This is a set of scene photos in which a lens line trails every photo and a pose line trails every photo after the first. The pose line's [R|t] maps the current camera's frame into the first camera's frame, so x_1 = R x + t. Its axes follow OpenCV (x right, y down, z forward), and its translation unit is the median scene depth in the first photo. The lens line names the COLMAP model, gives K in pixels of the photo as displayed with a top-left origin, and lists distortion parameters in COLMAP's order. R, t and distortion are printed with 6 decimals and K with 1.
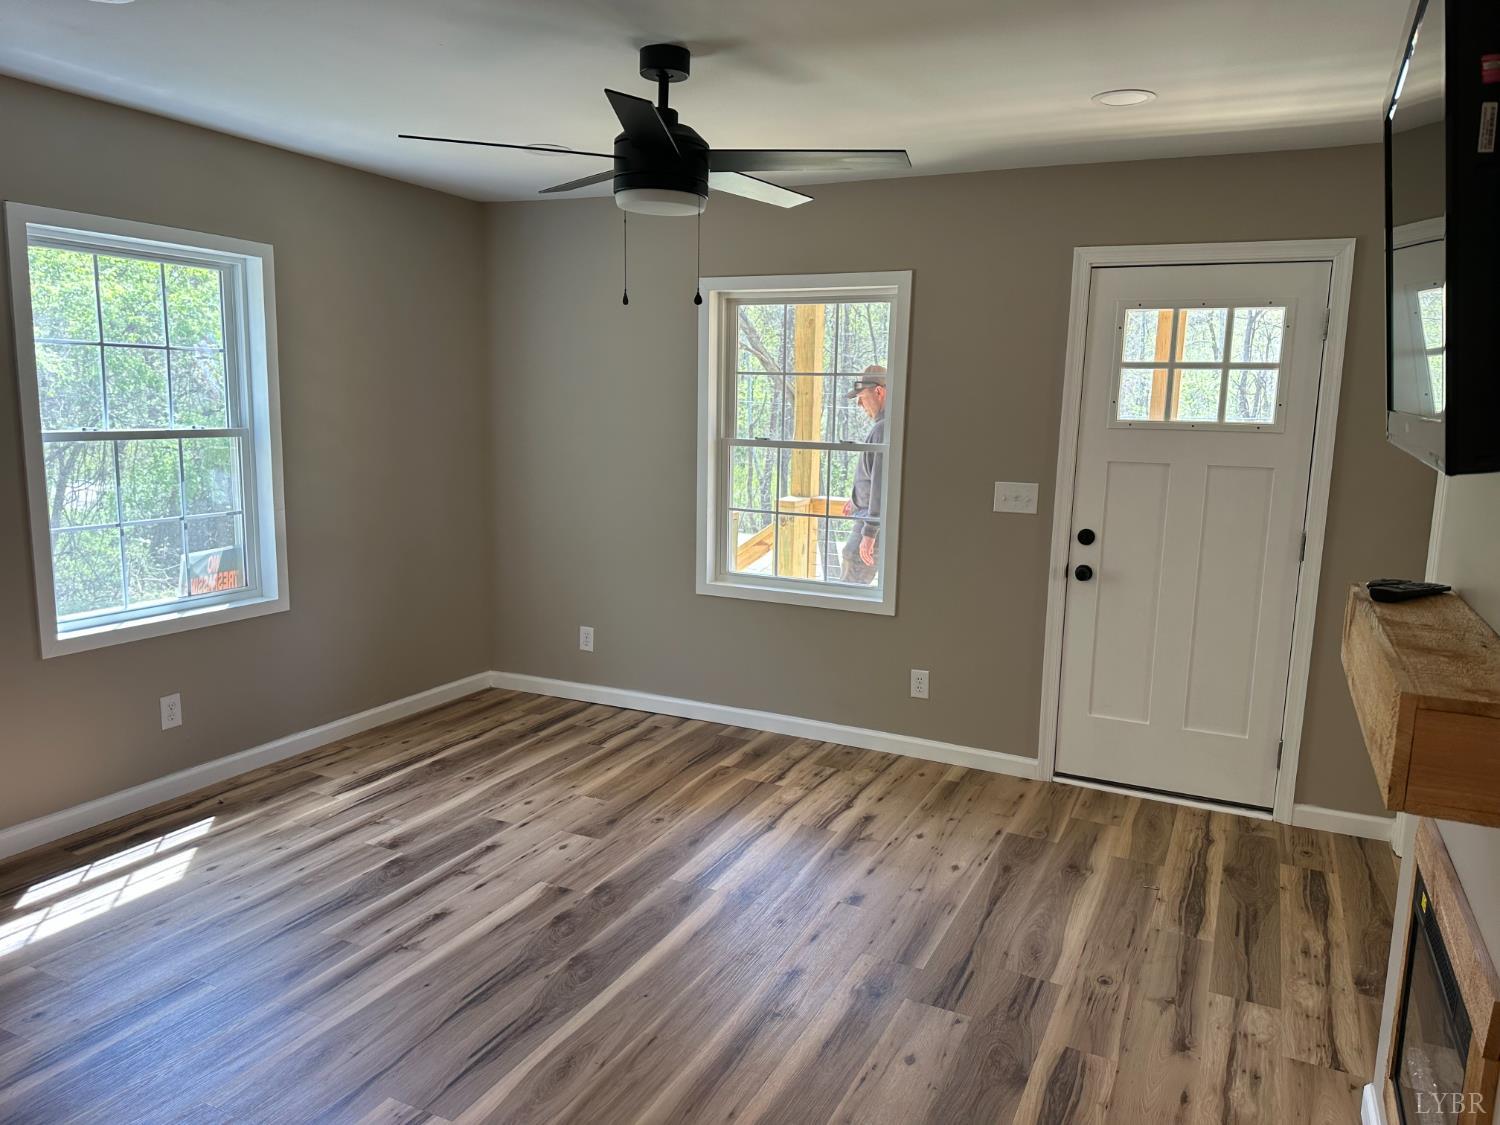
lens RADIAL K [[1051.9, 0, 742.5], [0, 1051.9, 566.6], [0, 0, 1]] dist [0.060372, -0.072484]
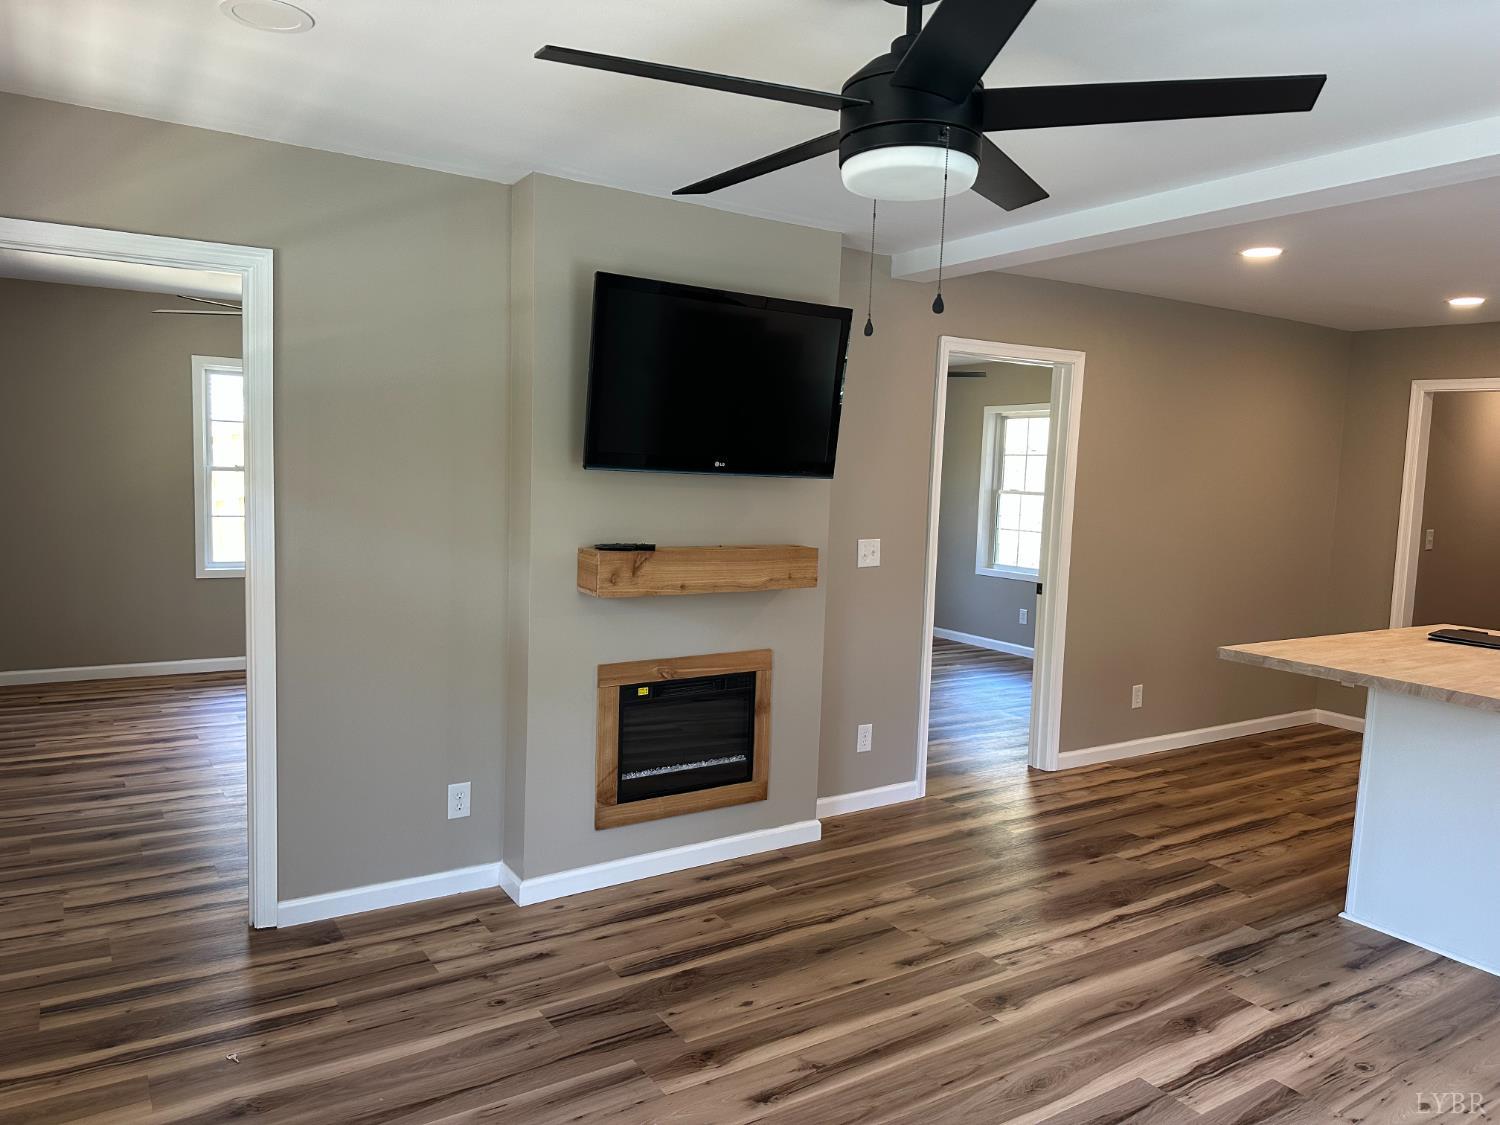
lens RADIAL K [[1051.9, 0, 742.5], [0, 1051.9, 566.6], [0, 0, 1]] dist [0.060372, -0.072484]
pose [[-0.858201, -0.100123, 0.503455, -0.600468], [0.024493, 0.971688, 0.234993, -0.457080], [-0.512729, 0.214002, -0.831451, 2.898280]]
